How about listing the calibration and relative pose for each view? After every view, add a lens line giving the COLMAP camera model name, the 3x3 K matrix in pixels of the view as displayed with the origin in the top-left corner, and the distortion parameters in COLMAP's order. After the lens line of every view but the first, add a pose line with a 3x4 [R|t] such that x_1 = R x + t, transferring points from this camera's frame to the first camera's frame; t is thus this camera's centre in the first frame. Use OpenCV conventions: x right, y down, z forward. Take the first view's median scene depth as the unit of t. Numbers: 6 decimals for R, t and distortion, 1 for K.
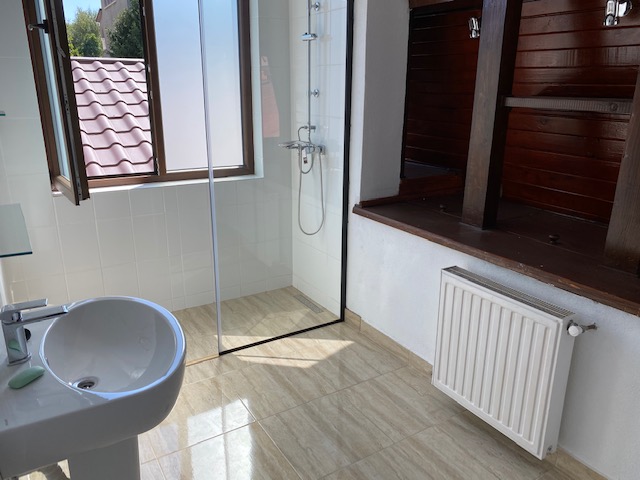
lens RADIAL K [[491.6, 0, 314.4], [0, 491.6, 234.9], [0, 0, 1]] dist [0.013943, -0.016371]
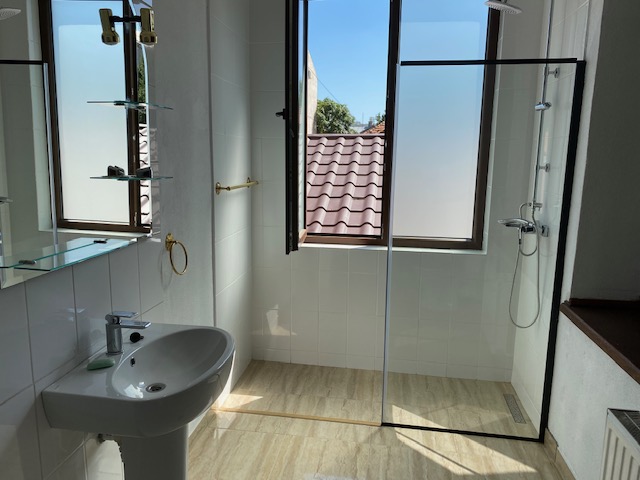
lens RADIAL K [[491.6, 0, 313.5], [0, 491.6, 239.9], [0, 0, 1]] dist [0.013943, -0.016371]
pose [[0.748175, 0.114338, -0.653576, 0.289595], [-0.194343, 0.979602, -0.051099, -0.038701], [0.634401, 0.165249, 0.755134, 0.105043]]
